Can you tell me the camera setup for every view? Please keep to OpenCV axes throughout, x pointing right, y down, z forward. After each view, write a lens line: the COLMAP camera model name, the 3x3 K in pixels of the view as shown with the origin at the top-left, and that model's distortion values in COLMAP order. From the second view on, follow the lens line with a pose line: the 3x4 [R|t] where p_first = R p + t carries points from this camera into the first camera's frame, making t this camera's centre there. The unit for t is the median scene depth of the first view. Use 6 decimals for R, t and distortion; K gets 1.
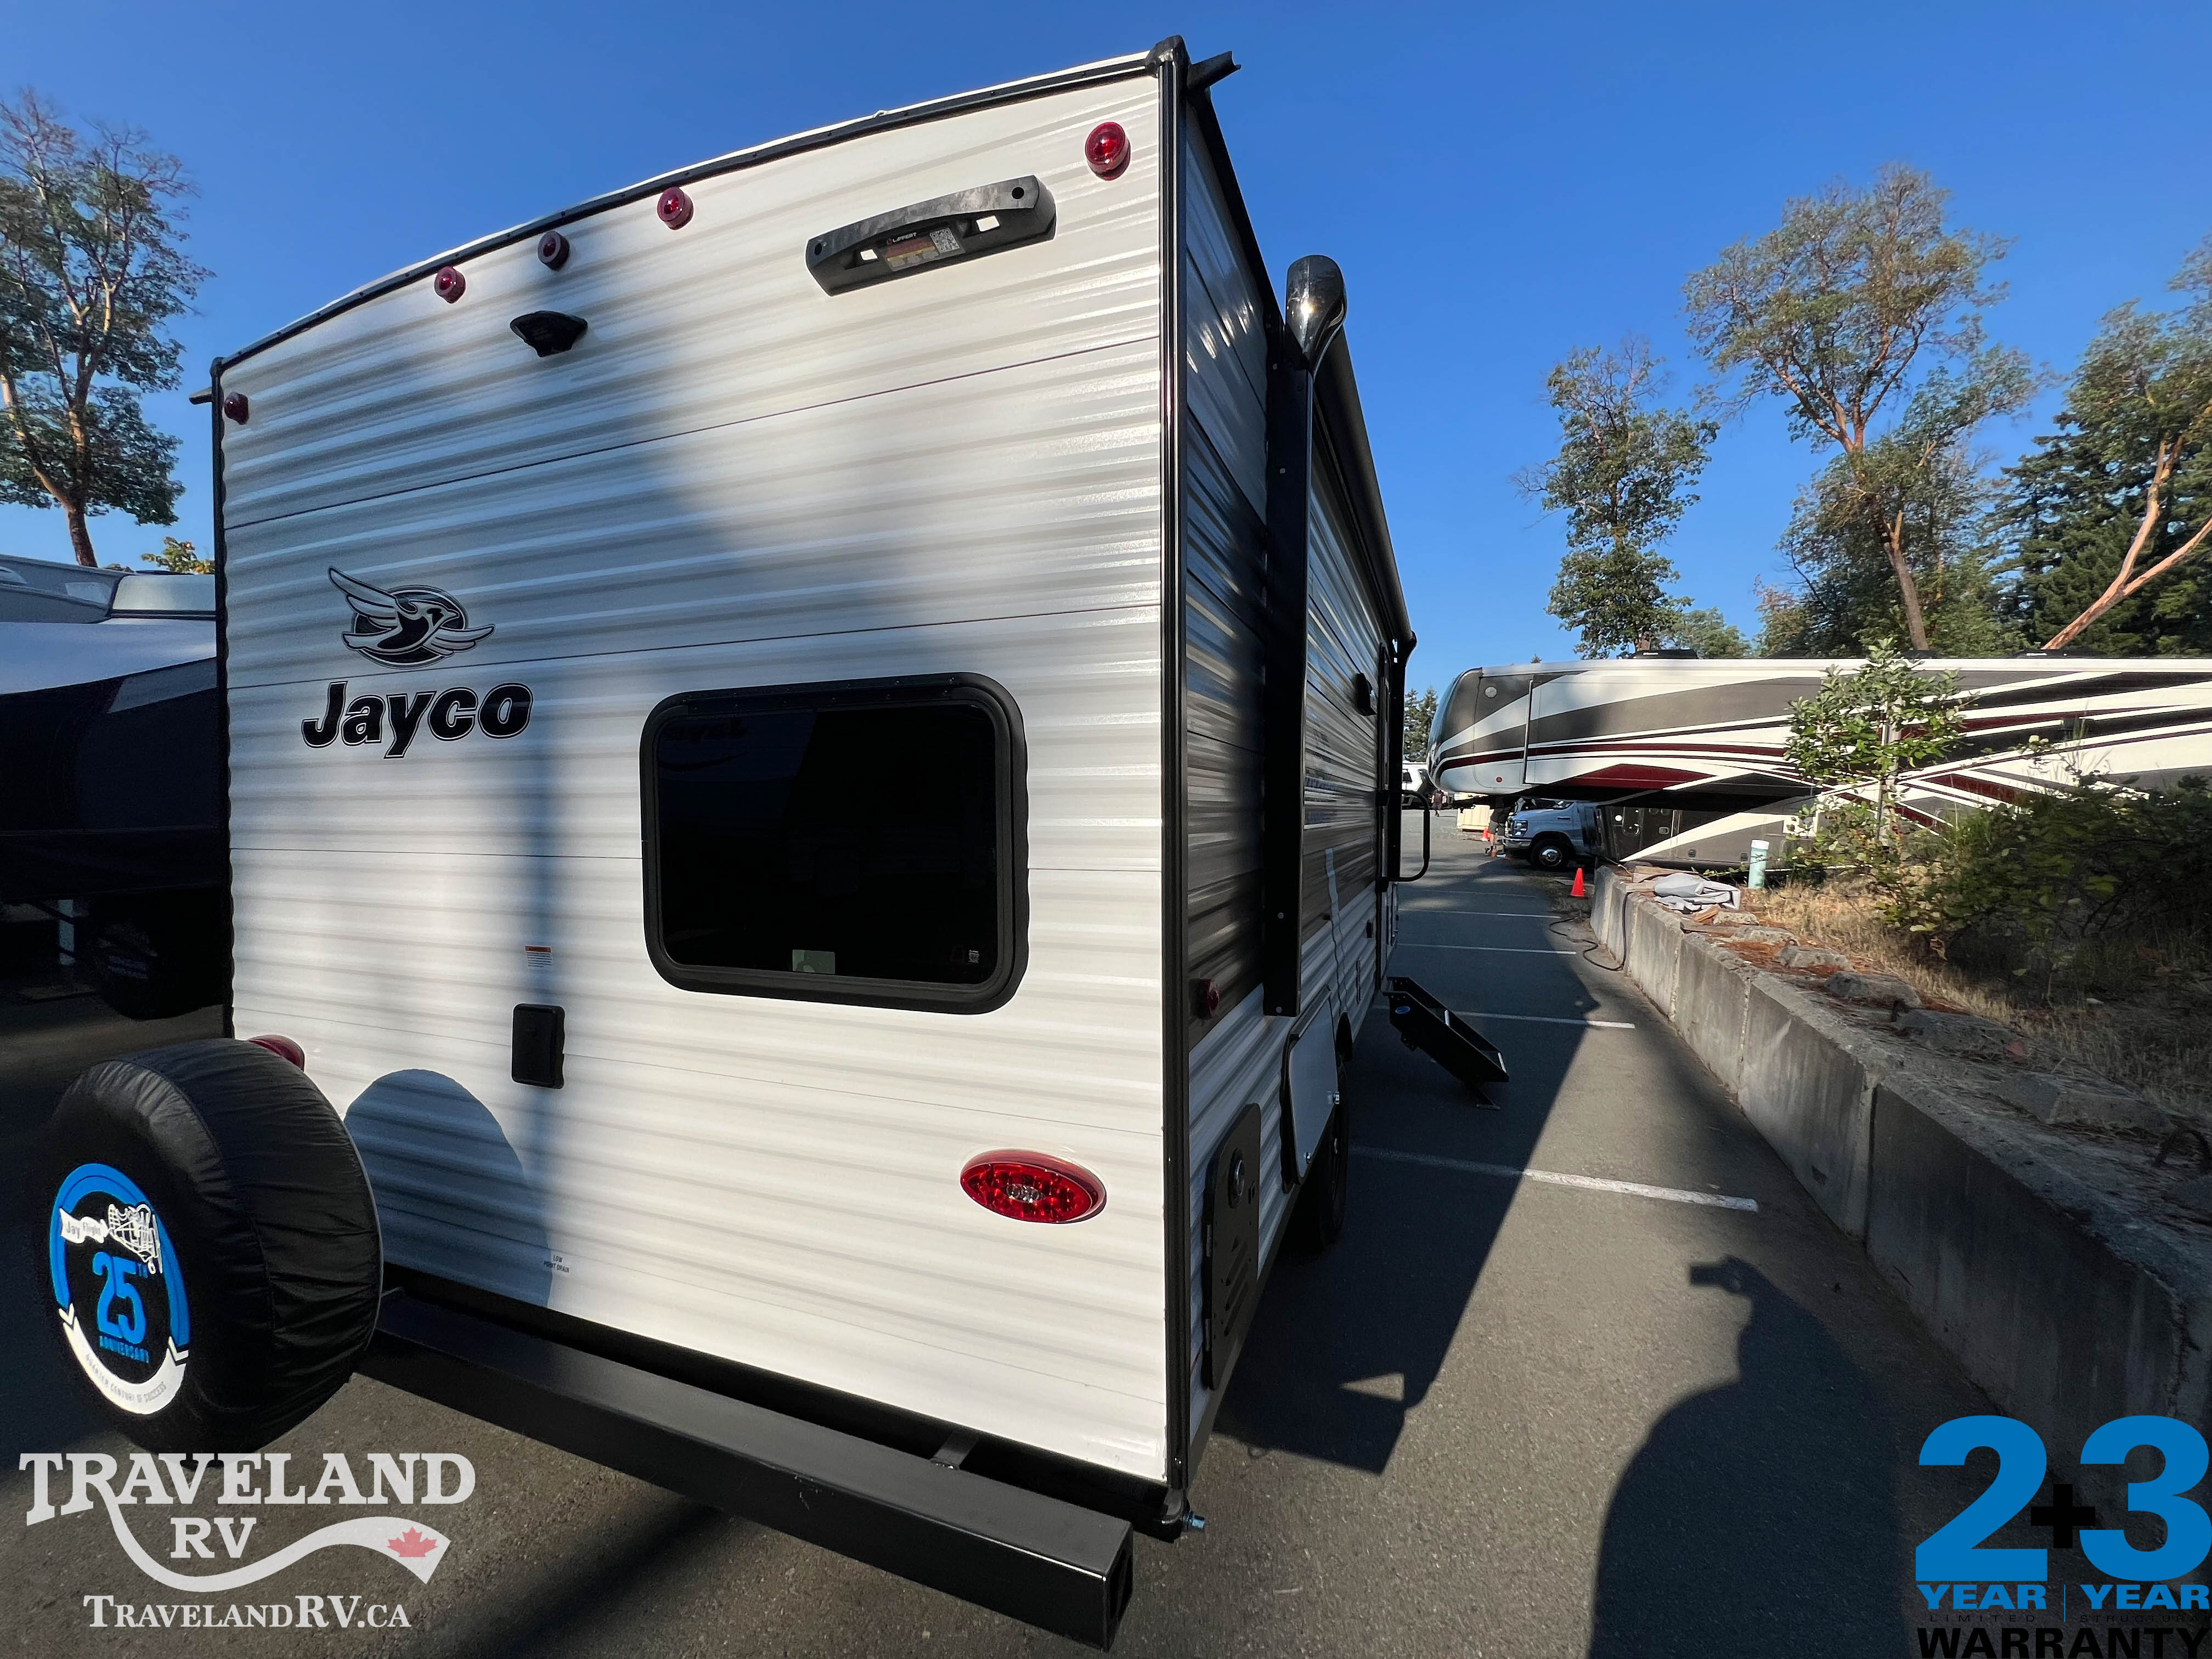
lens RADIAL K [[882.7, 0, 1107.8], [0, 882.7, 828.8], [0, 0, 1]] dist [-0.001653, 0.000415]
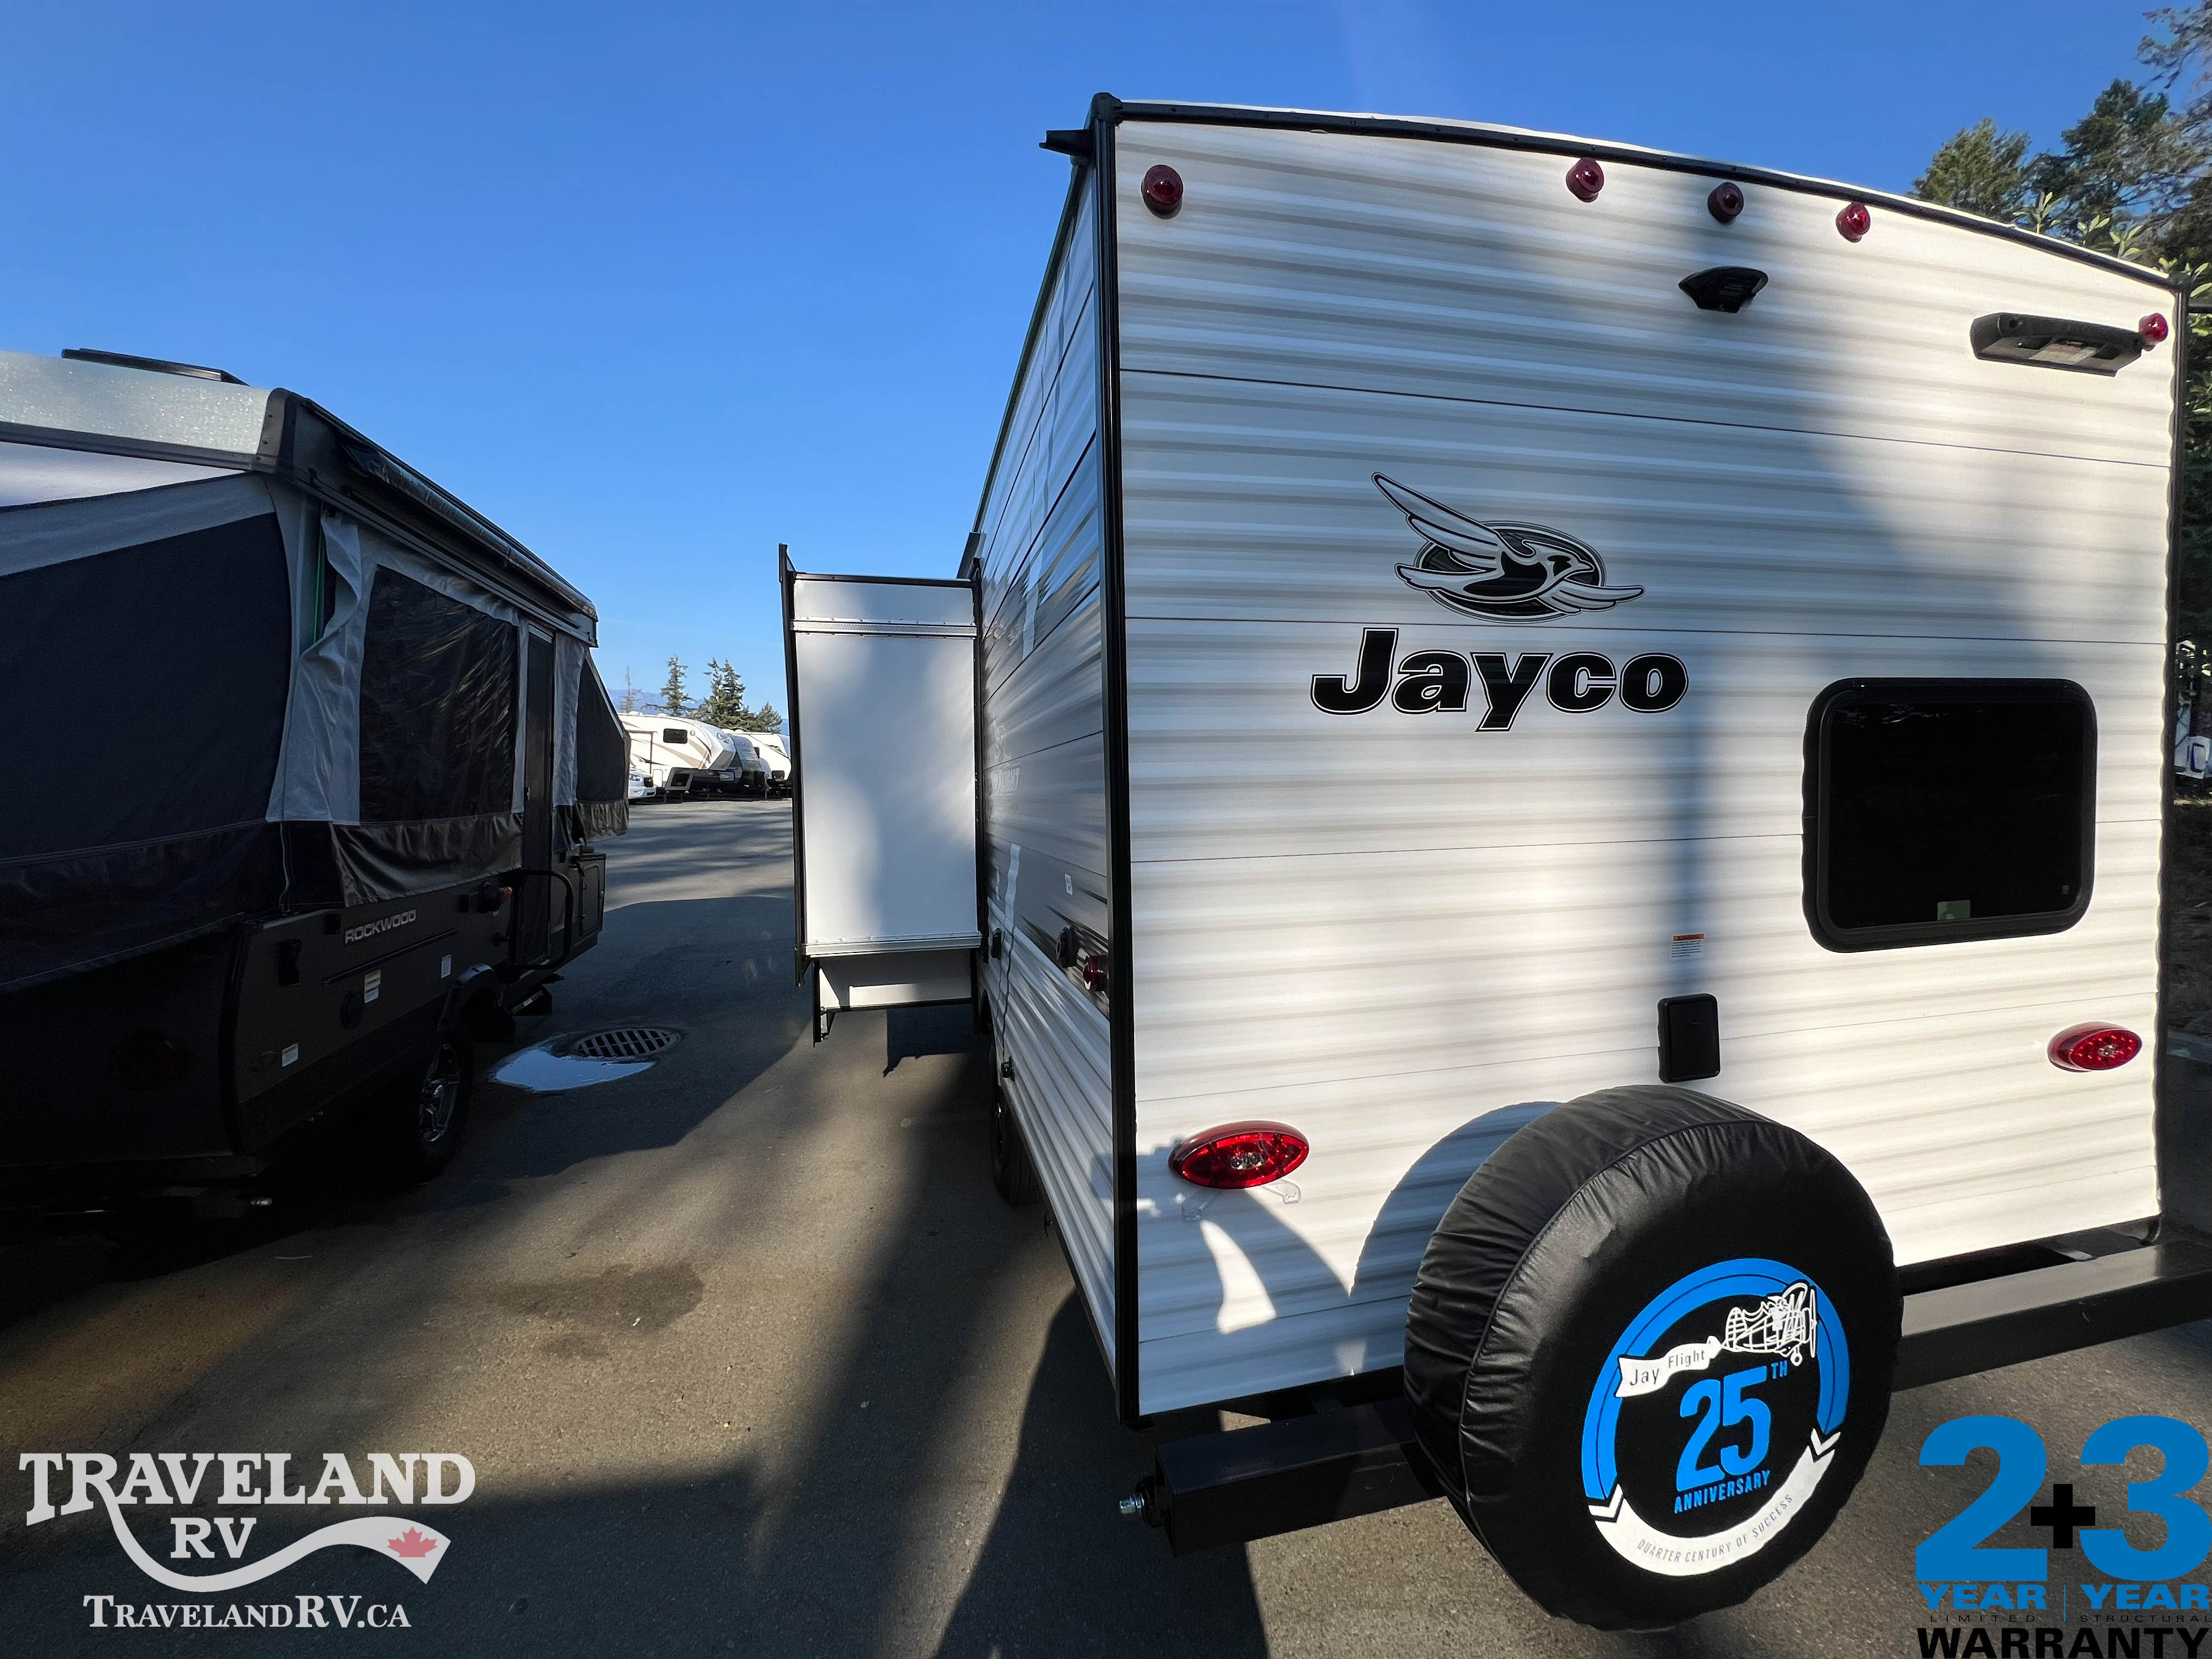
lens RADIAL K [[882.7, 0, 1107.8], [0, 882.7, 828.8], [0, 0, 1]] dist [-0.001653, 0.000415]
pose [[0.821585, -0.041937, 0.568541, -1.663000], [0.031971, 0.999111, 0.027496, -0.025720], [-0.569188, -0.004413, 0.822195, 0.565261]]
